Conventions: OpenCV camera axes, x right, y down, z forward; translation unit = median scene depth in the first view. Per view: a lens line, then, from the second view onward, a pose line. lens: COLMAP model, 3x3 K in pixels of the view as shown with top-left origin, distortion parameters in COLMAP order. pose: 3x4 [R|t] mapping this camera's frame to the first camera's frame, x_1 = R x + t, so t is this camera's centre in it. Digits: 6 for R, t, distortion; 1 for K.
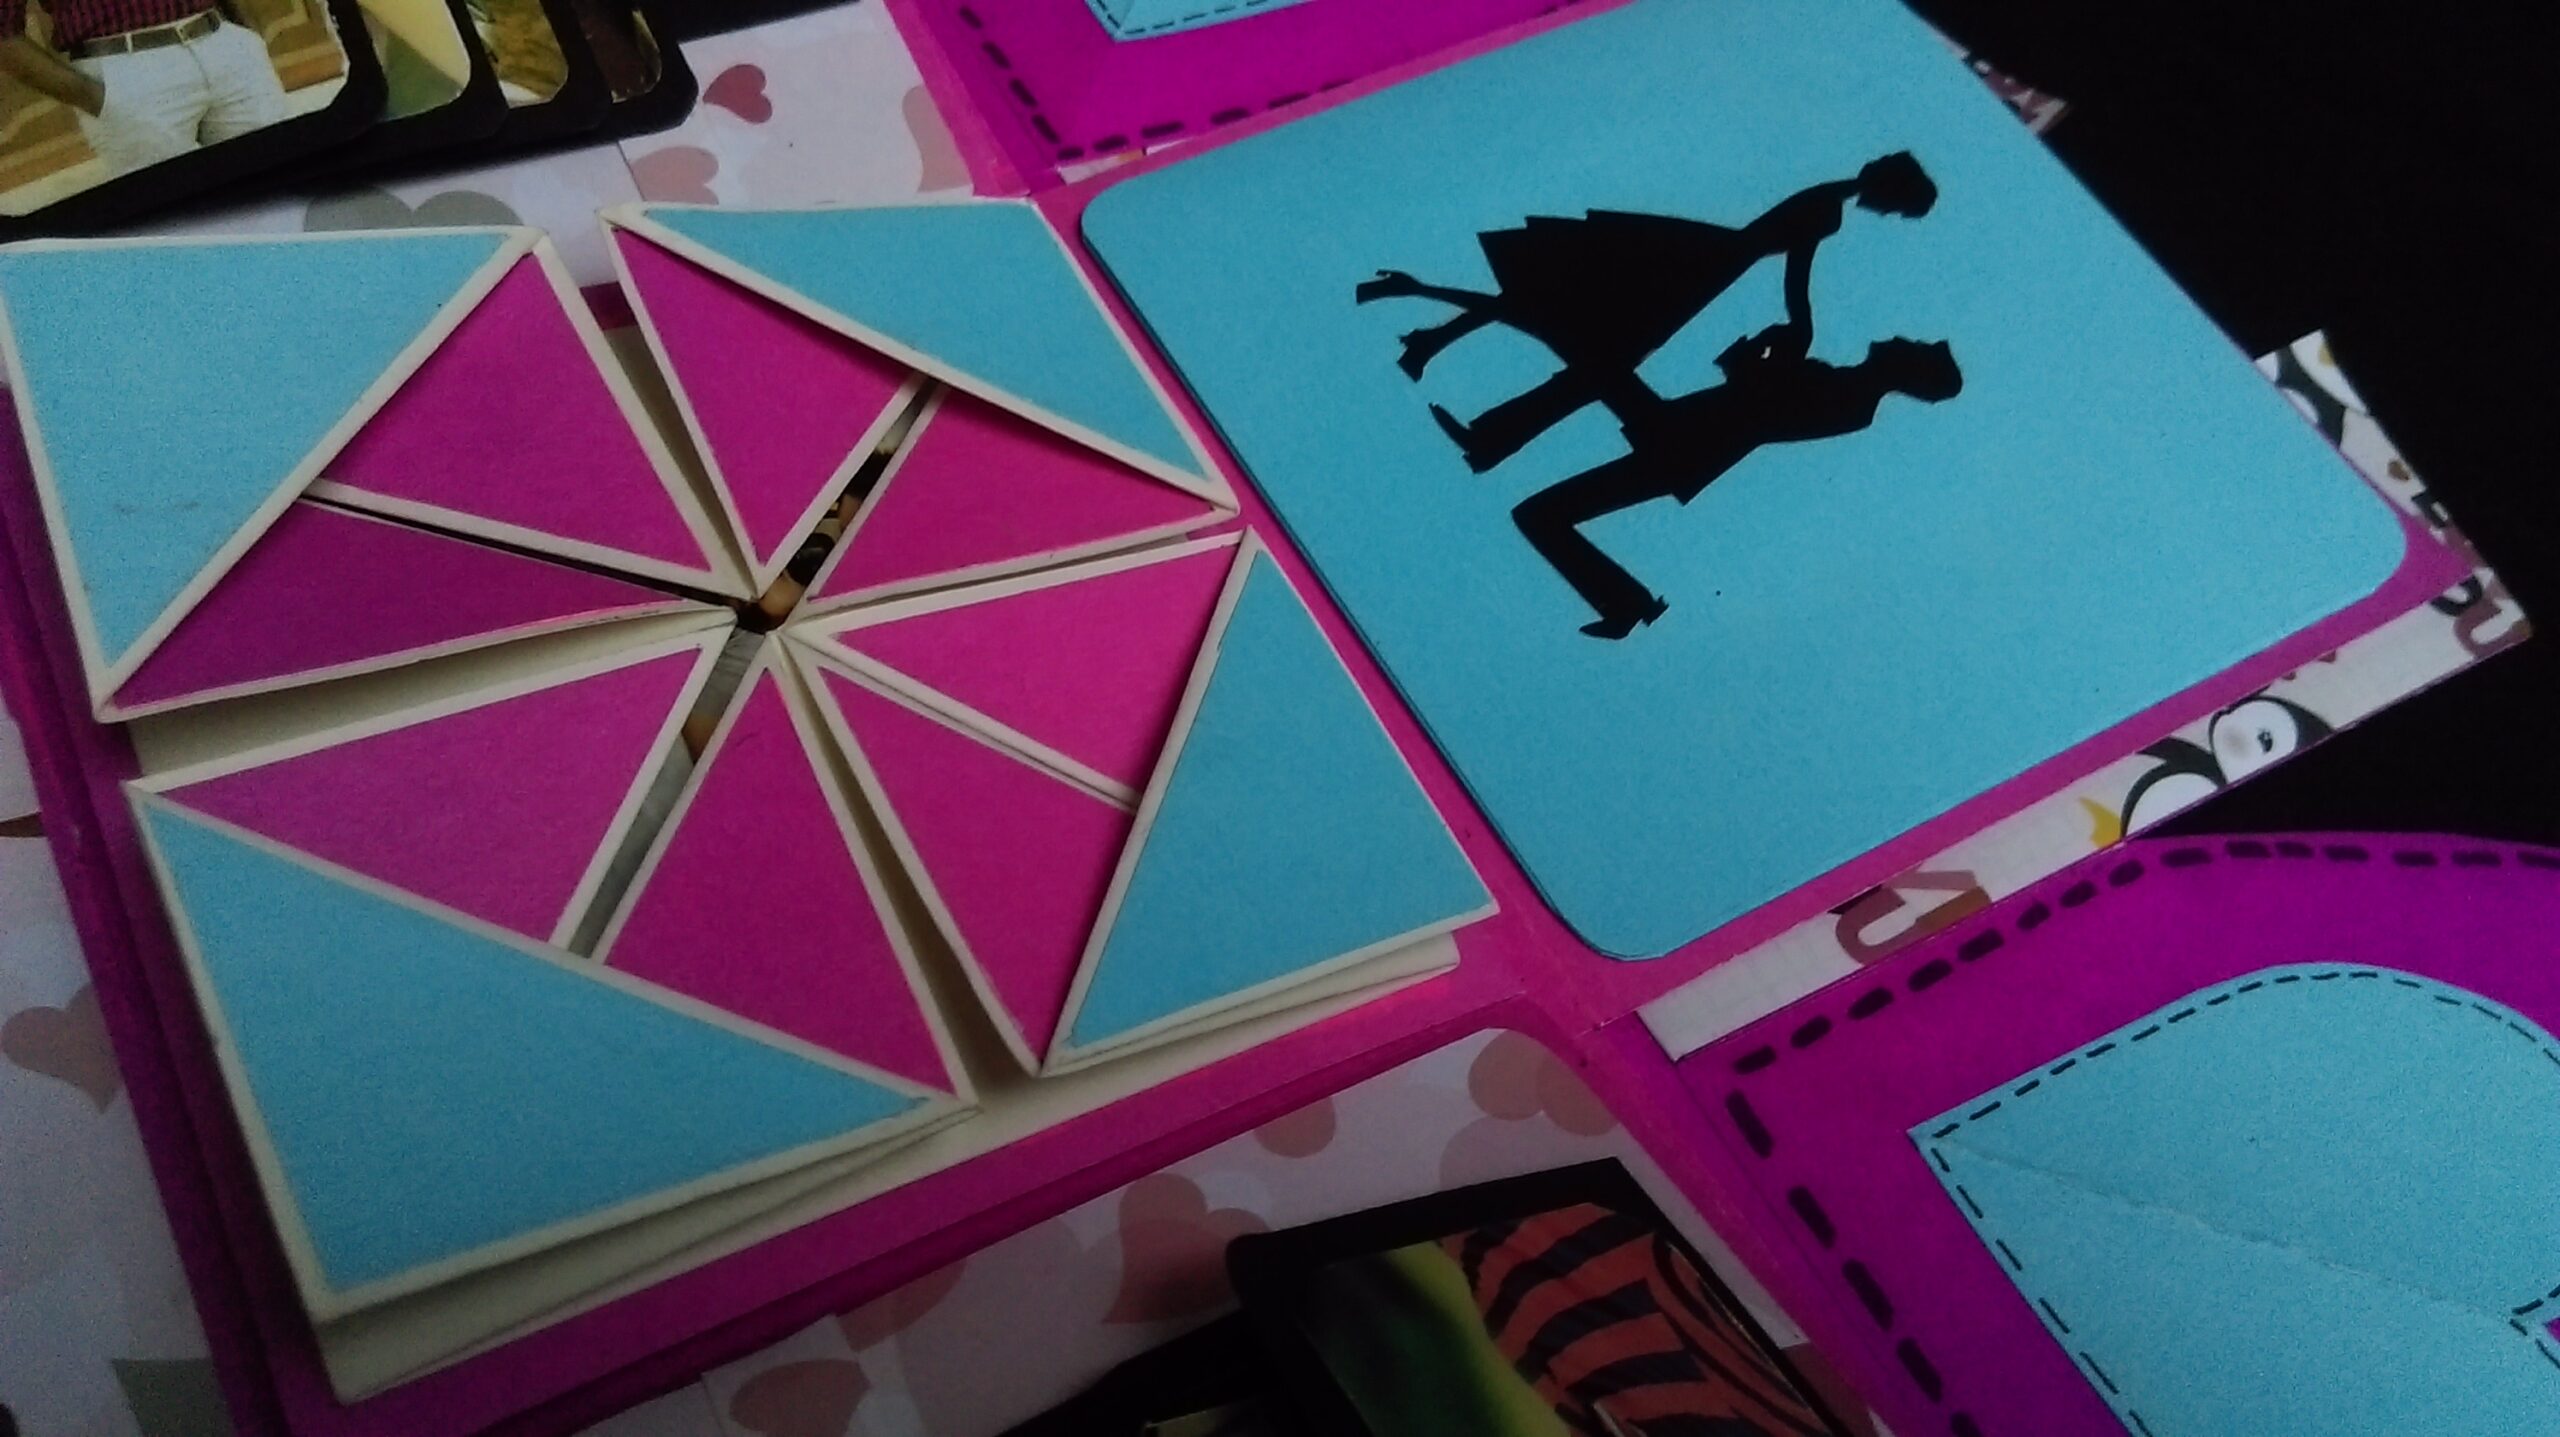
lens RADIAL K [[2148.7, 0, 1280.0], [0, 2148.7, 698.6], [0, 0, 1]] dist [0.136482, -0.275939]
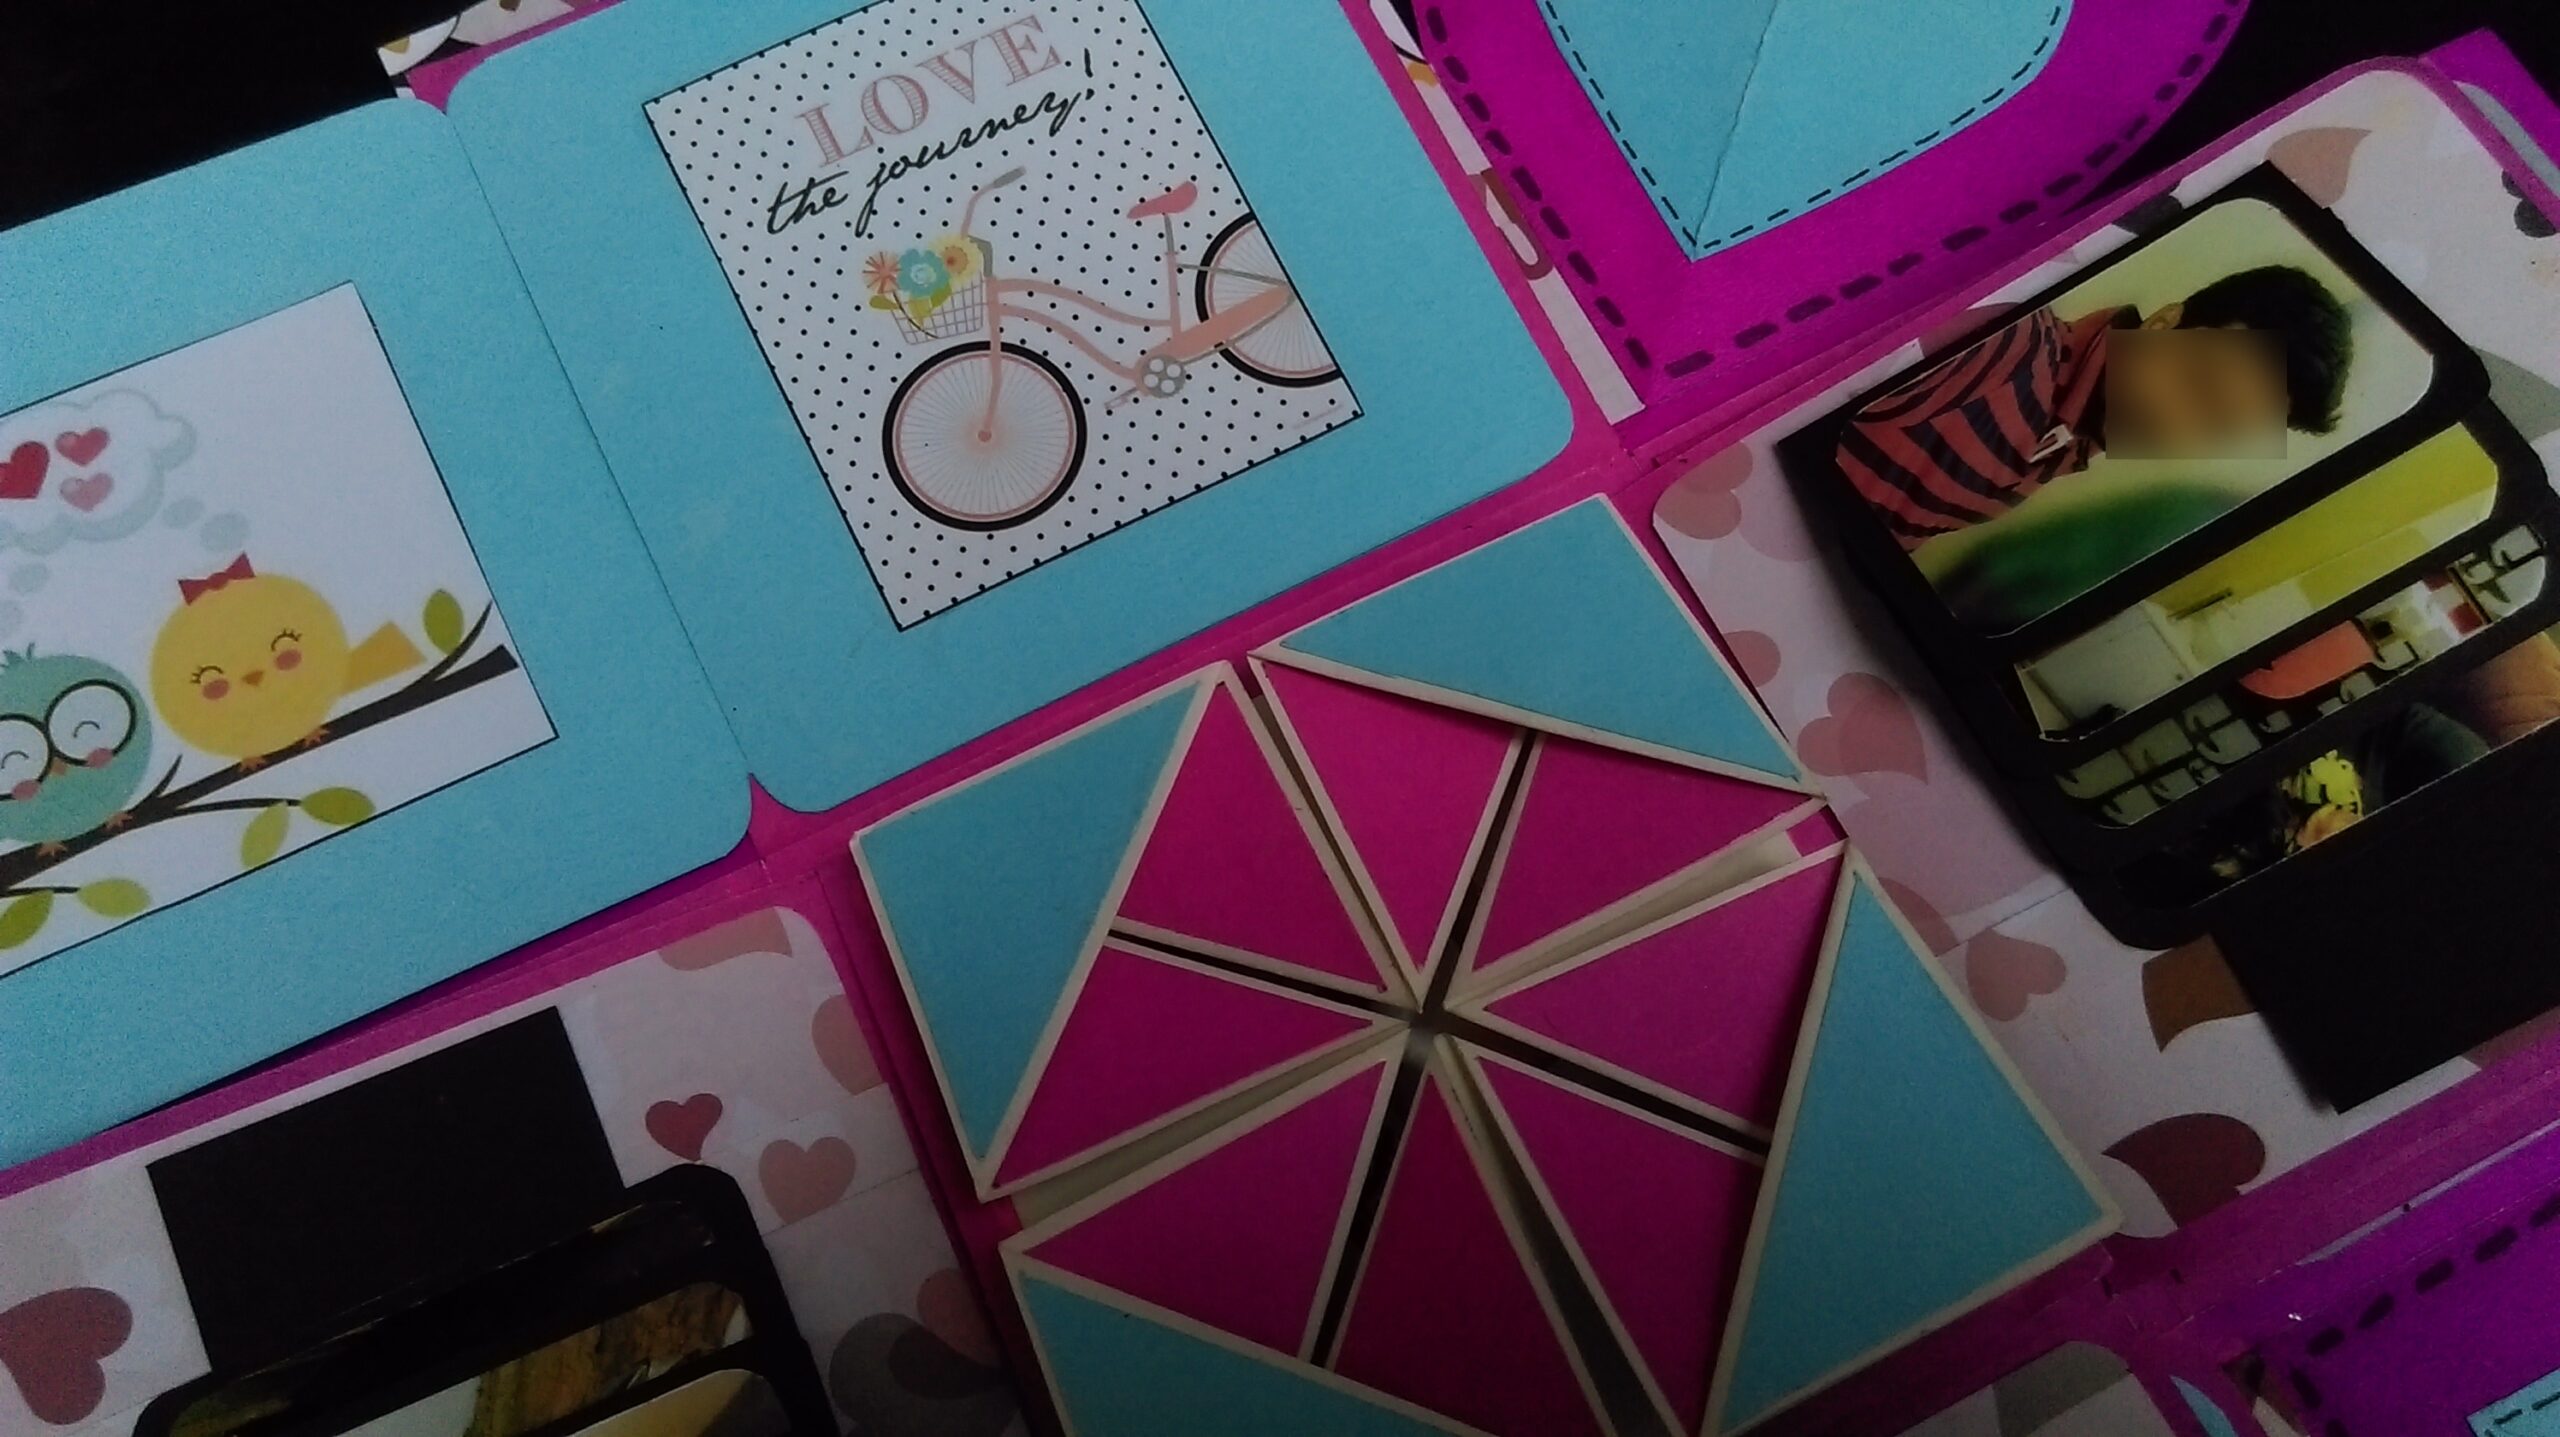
lens RADIAL K [[2148.7, 0, 1280.0], [0, 2148.7, 698.6], [0, 0, 1]] dist [0.136482, -0.275939]
pose [[0.057475, -0.980279, 0.189077, -0.280795], [0.828463, 0.152513, 0.538877, -0.754559], [-0.557087, 0.125671, 0.820890, 0.014048]]
